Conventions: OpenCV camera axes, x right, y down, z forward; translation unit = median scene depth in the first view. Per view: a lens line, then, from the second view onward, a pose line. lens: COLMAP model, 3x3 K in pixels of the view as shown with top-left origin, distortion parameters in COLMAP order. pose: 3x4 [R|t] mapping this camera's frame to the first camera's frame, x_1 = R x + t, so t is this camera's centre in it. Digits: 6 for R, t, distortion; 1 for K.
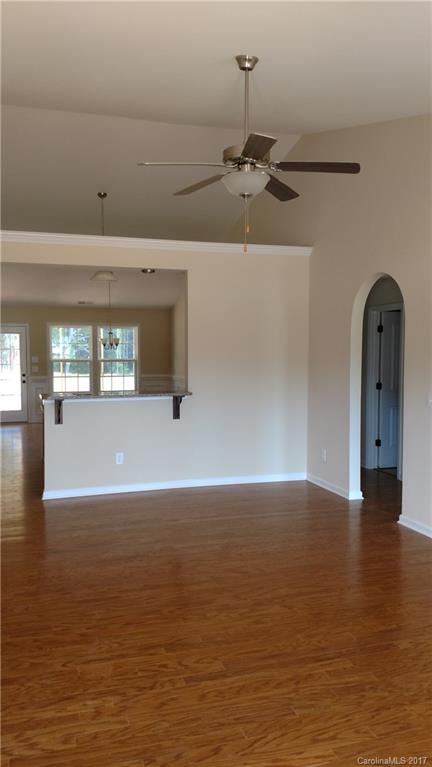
lens RADIAL K [[631.3, 0, 204.1], [0, 631.3, 384.5], [0, 0, 1]] dist [0.169126, -0.420566]
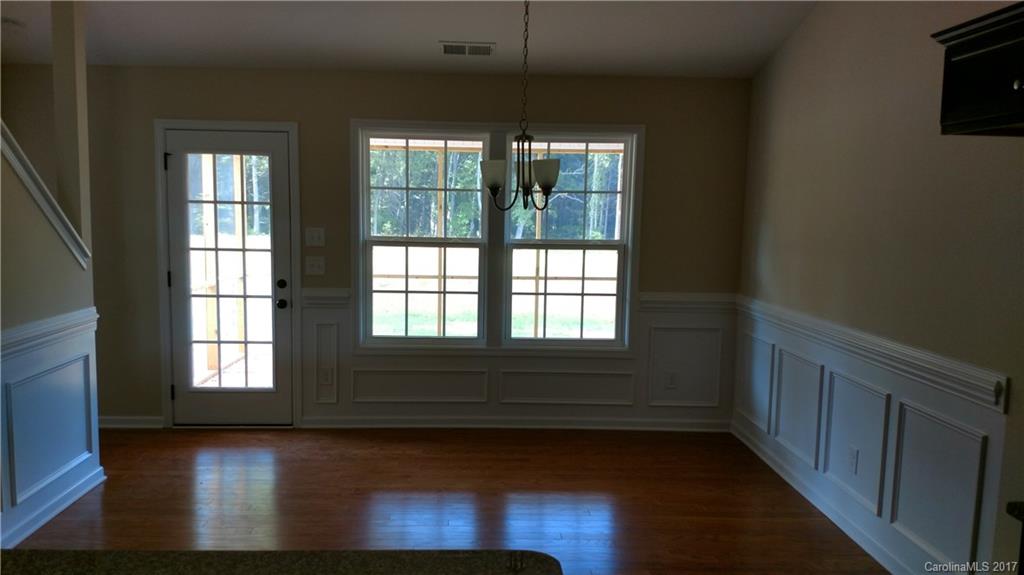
lens RADIAL K [[842.8, 0, 488.7], [0, 842.8, 295.3], [0, 0, 1]] dist [0.169126, -0.420566]
pose [[0.966451, 0.045992, -0.252699, -0.147205], [-0.034432, 0.998156, 0.049983, -0.071590], [0.254532, -0.039605, 0.966253, 1.273911]]
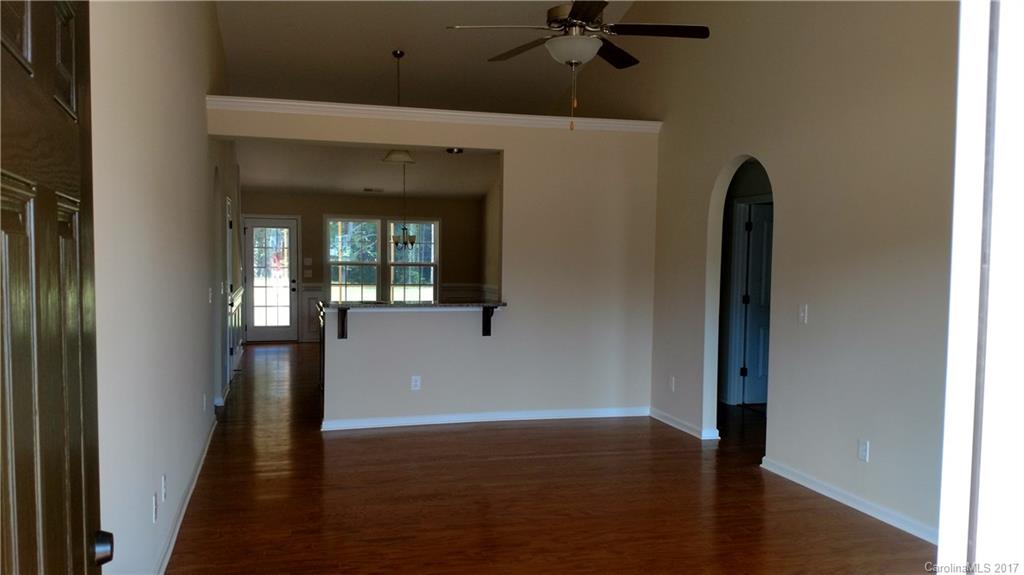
lens RADIAL K [[842.8, 0, 488.7], [0, 842.8, 295.3], [0, 0, 1]] dist [0.169126, -0.420566]
pose [[0.999009, 0.015024, -0.041885, 0.003104], [-0.015283, 0.999866, -0.005853, 0.010699], [0.041792, 0.006487, 0.999105, -0.073516]]
